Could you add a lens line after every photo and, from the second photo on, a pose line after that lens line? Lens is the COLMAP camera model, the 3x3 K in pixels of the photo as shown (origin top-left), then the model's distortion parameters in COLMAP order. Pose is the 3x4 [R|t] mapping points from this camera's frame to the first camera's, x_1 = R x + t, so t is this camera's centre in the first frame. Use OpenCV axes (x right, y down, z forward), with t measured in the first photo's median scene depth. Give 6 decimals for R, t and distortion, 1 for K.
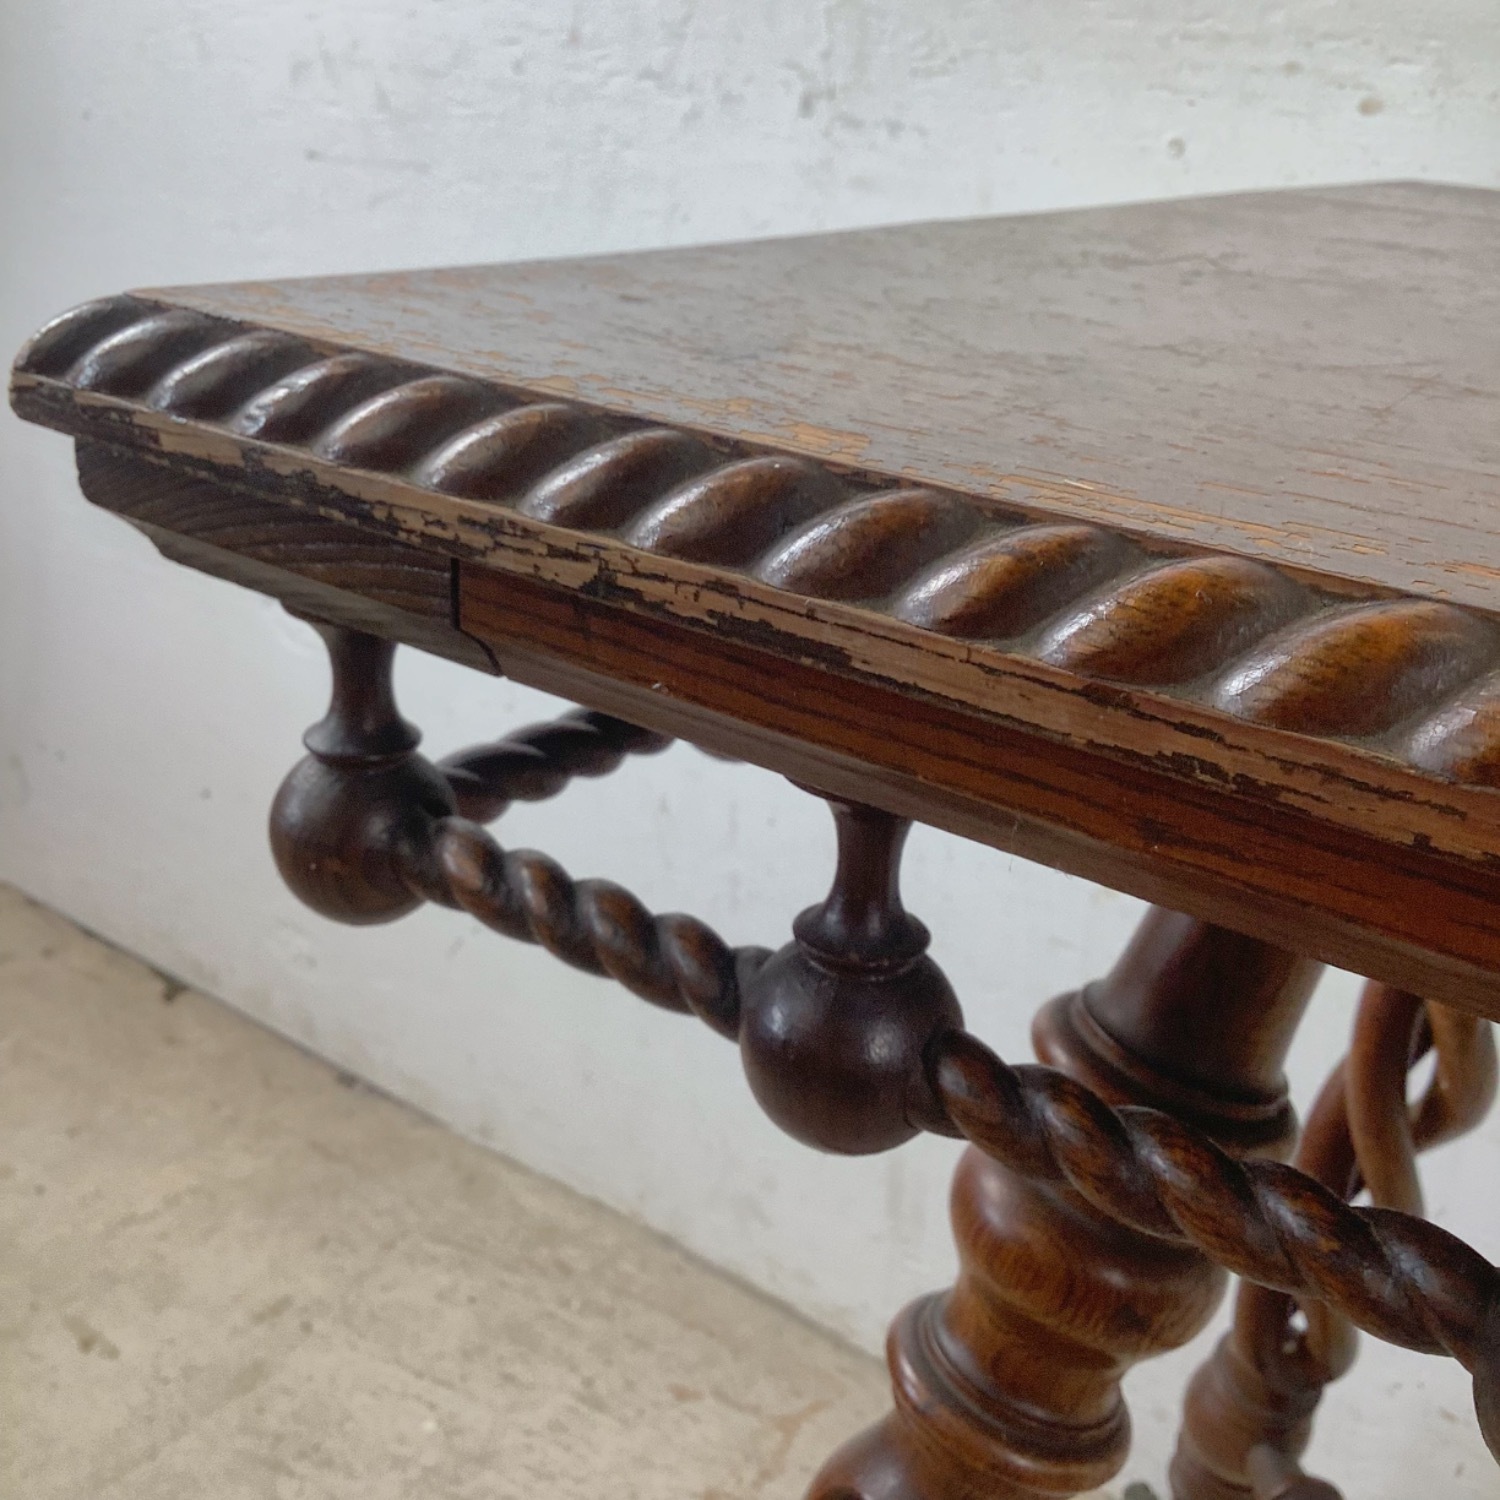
lens RADIAL K [[1827.8, 0, 750.0], [0, 1827.8, 750.0], [0, 0, 1]] dist [0.171110, -0.434794]
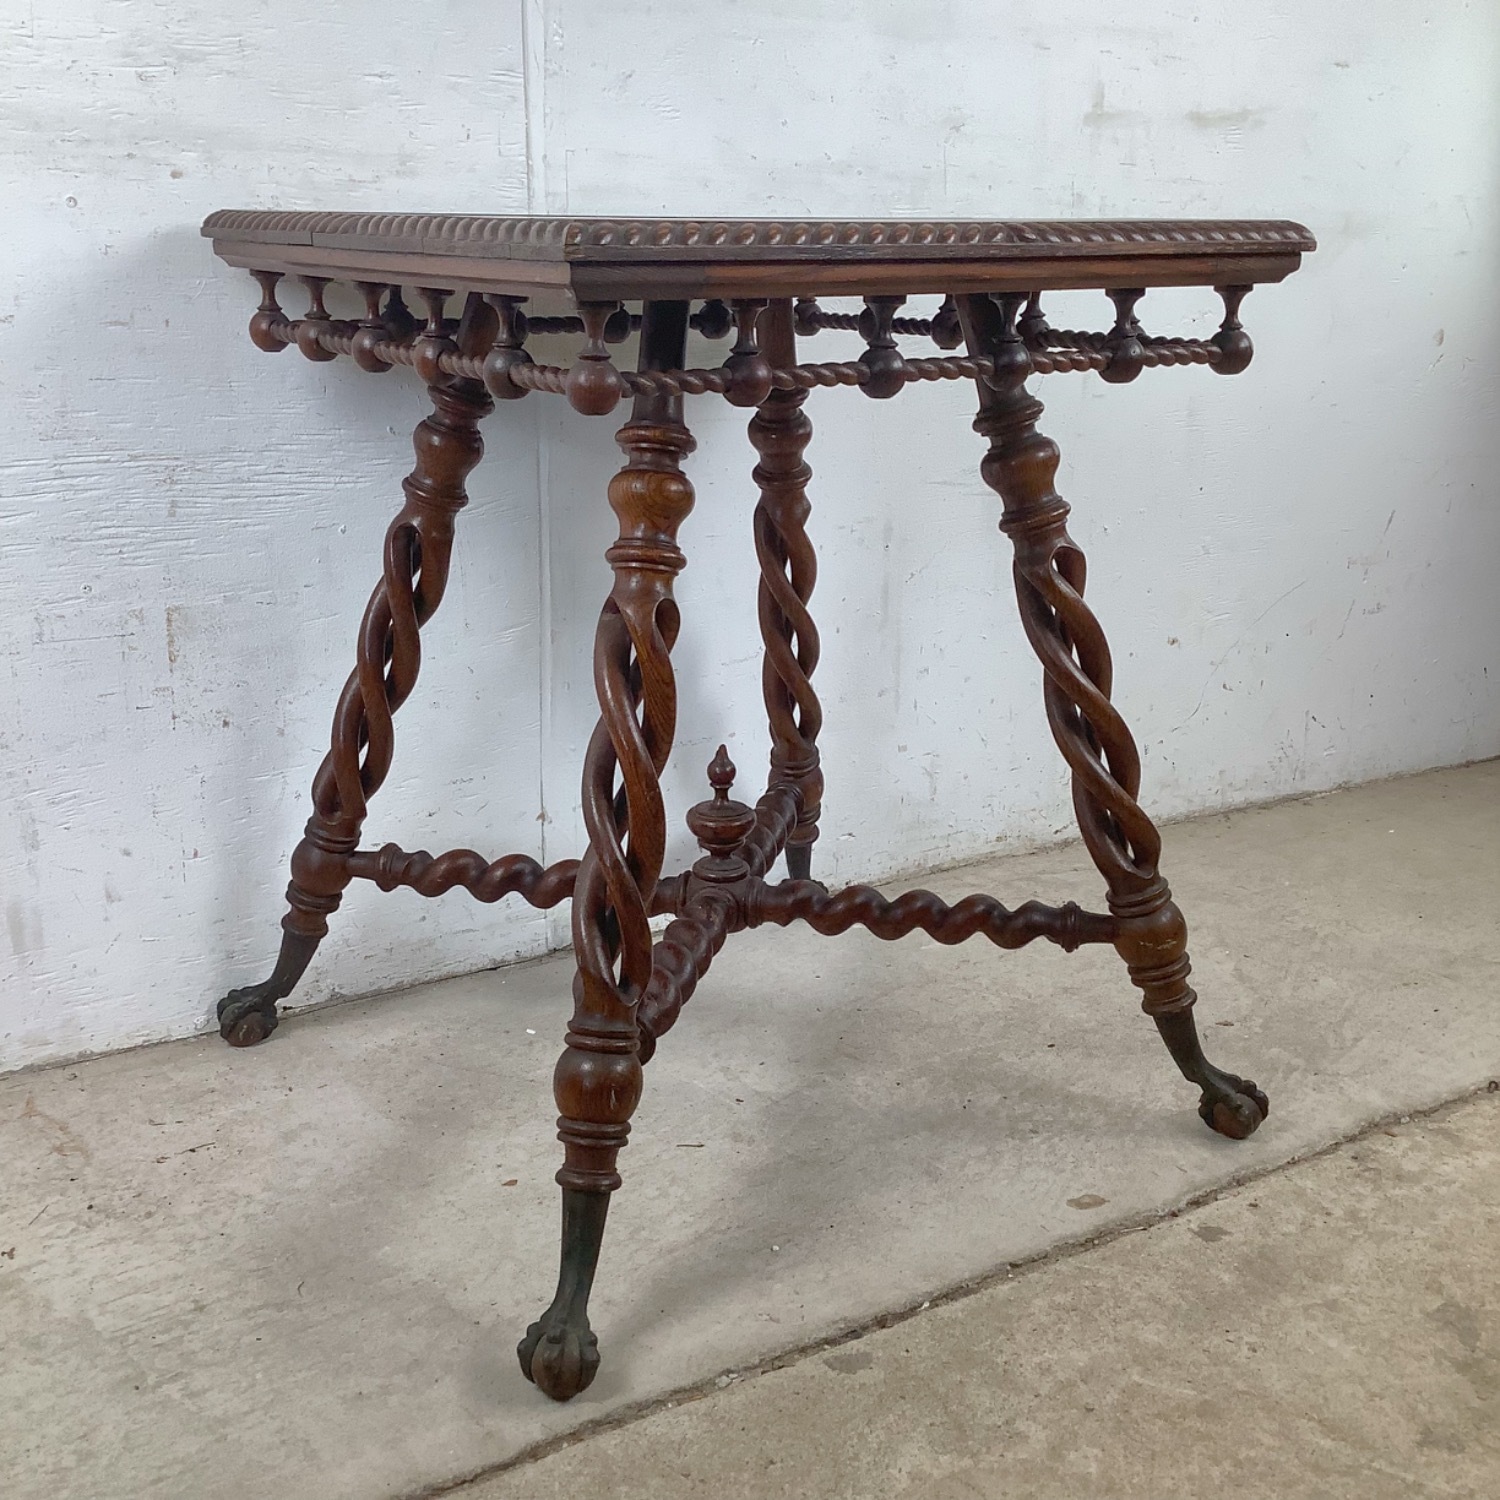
lens RADIAL K [[1816.8, 0, 760.0], [0, 1816.8, 746.4], [0, 0, 1]] dist [0.149446, -0.349607]
pose [[0.286057, -0.305399, 0.908242, -1.344253], [0.342329, 0.917869, 0.200817, 0.023038], [-0.894976, 0.253473, 0.367109, -0.099248]]
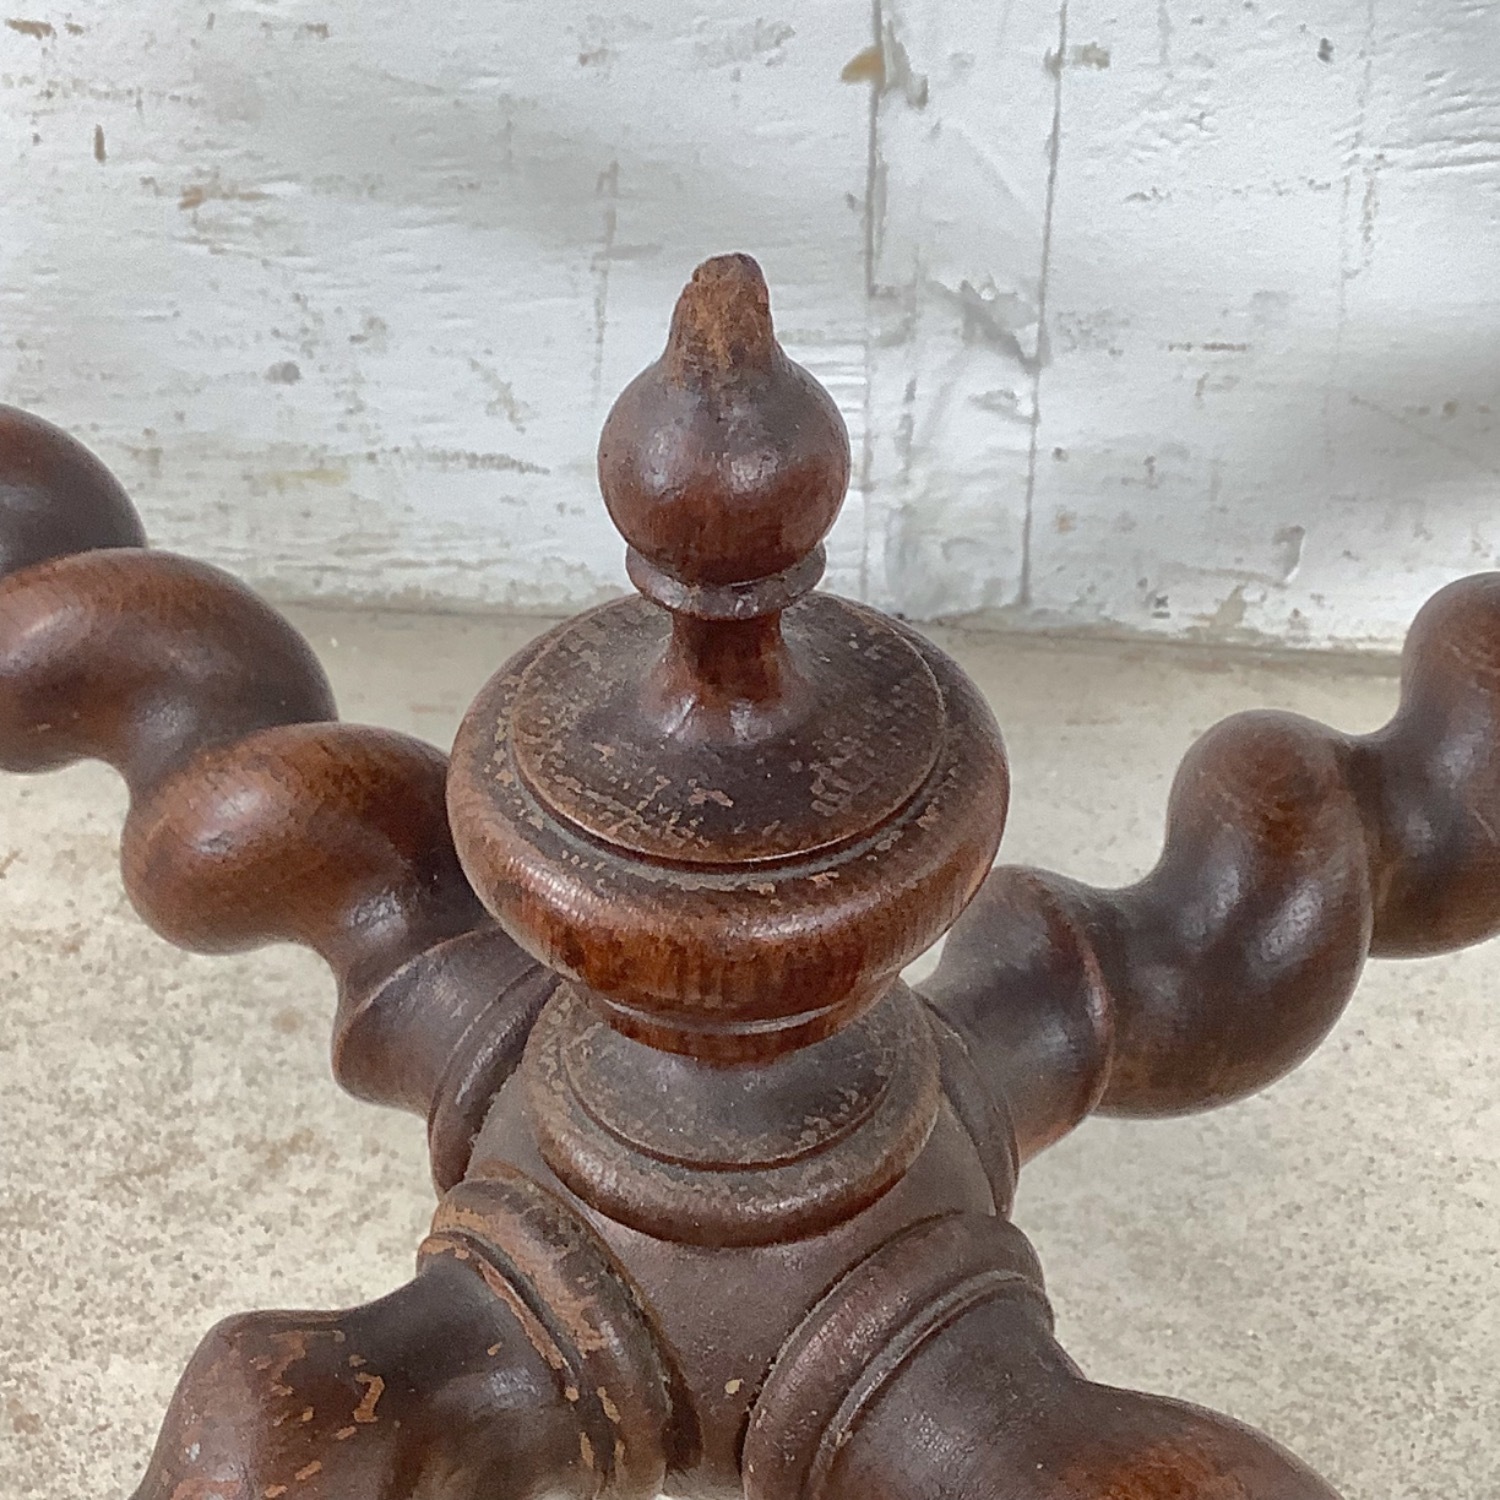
lens RADIAL K [[2980.1, 0, 743.5], [0, 2980.1, 744.3], [0, 0, 1]] dist [0.035140, 0.448647]
pose [[0.817869, -0.413868, 0.399753, 0.170931], [0.245744, 0.879426, 0.407702, 0.289216], [-0.520288, -0.235210, 0.820961, 0.323368]]
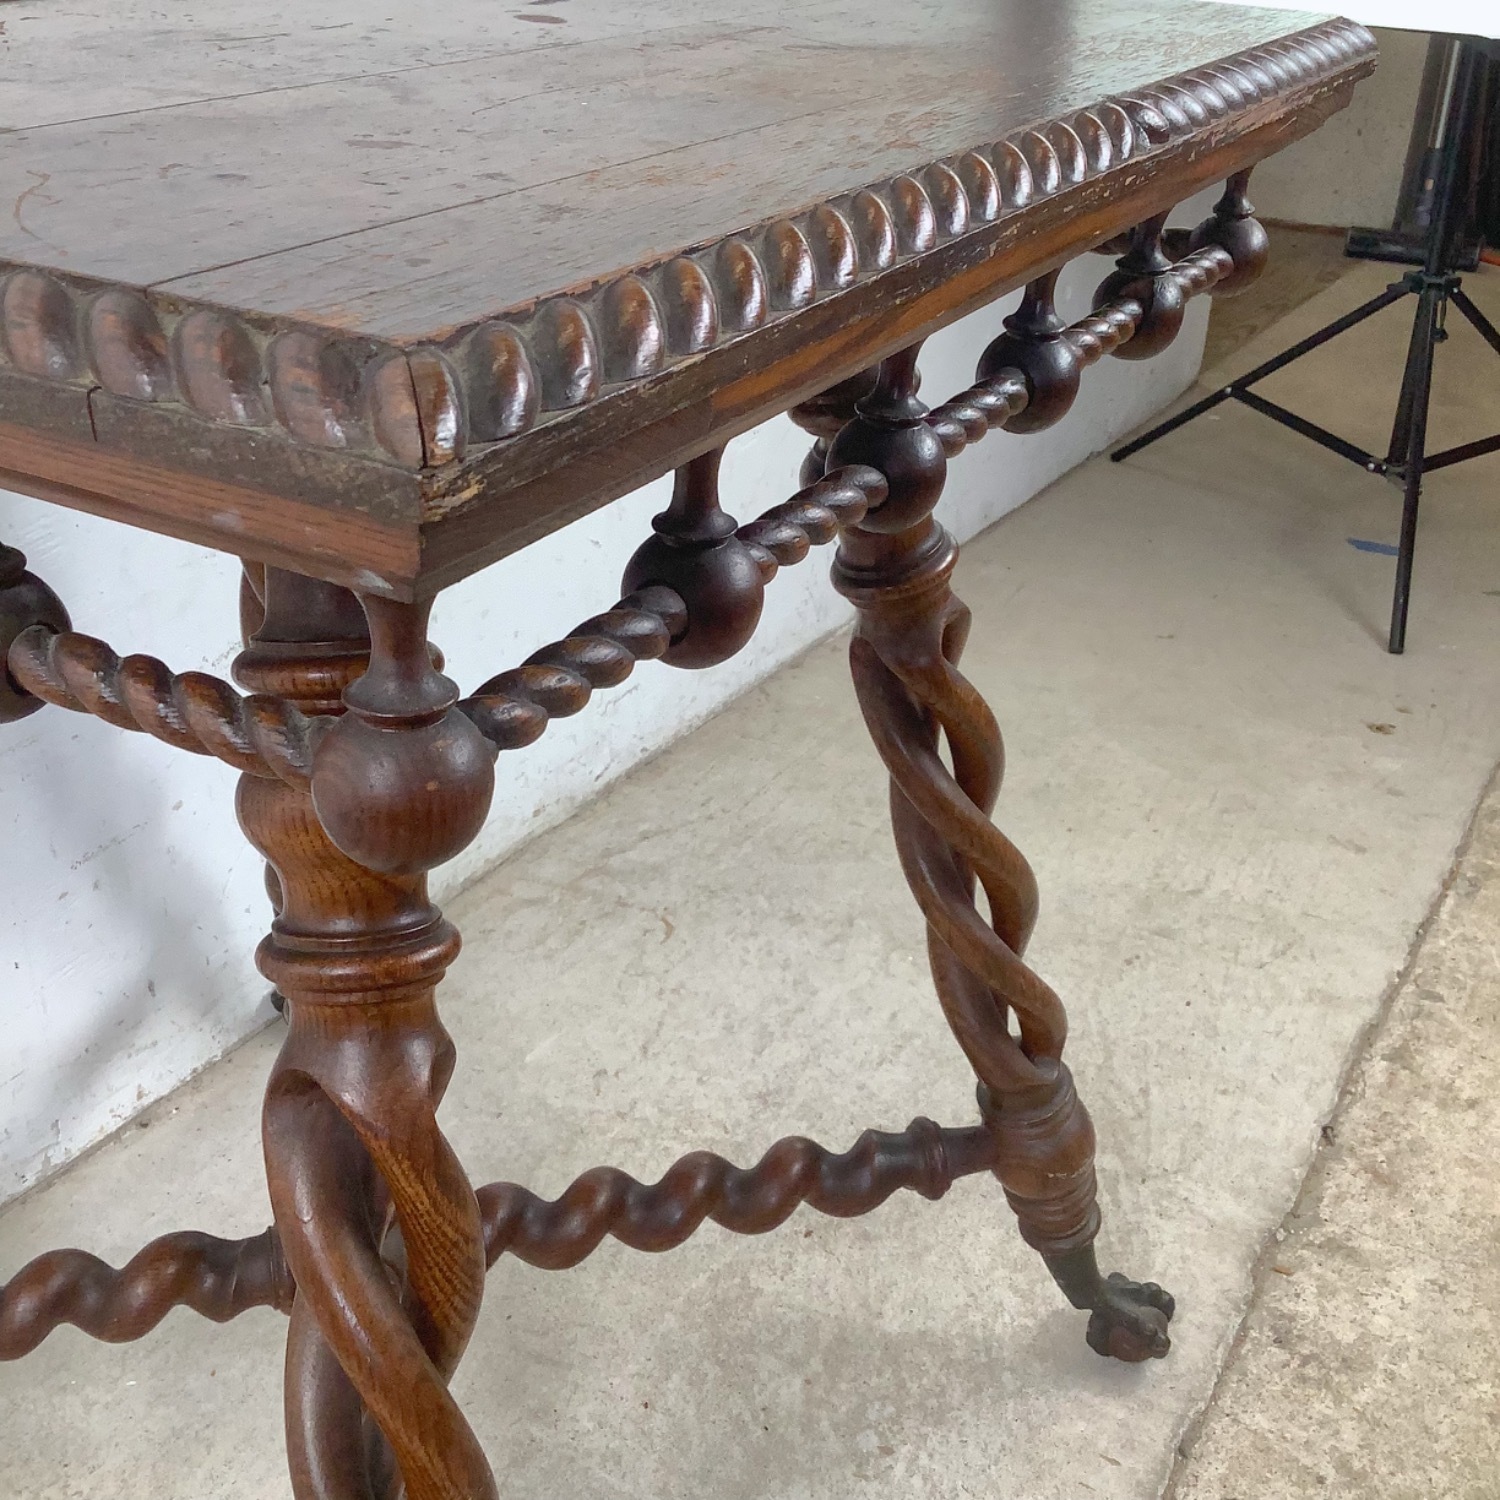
lens RADIAL K [[1827.8, 0, 750.0], [0, 1827.8, 750.0], [0, 0, 1]] dist [0.171110, -0.434794]
pose [[-0.172585, -0.503958, 0.846310, -0.484890], [0.303502, 0.790191, 0.532433, -0.198067], [-0.937070, 0.348747, 0.016577, 0.336774]]
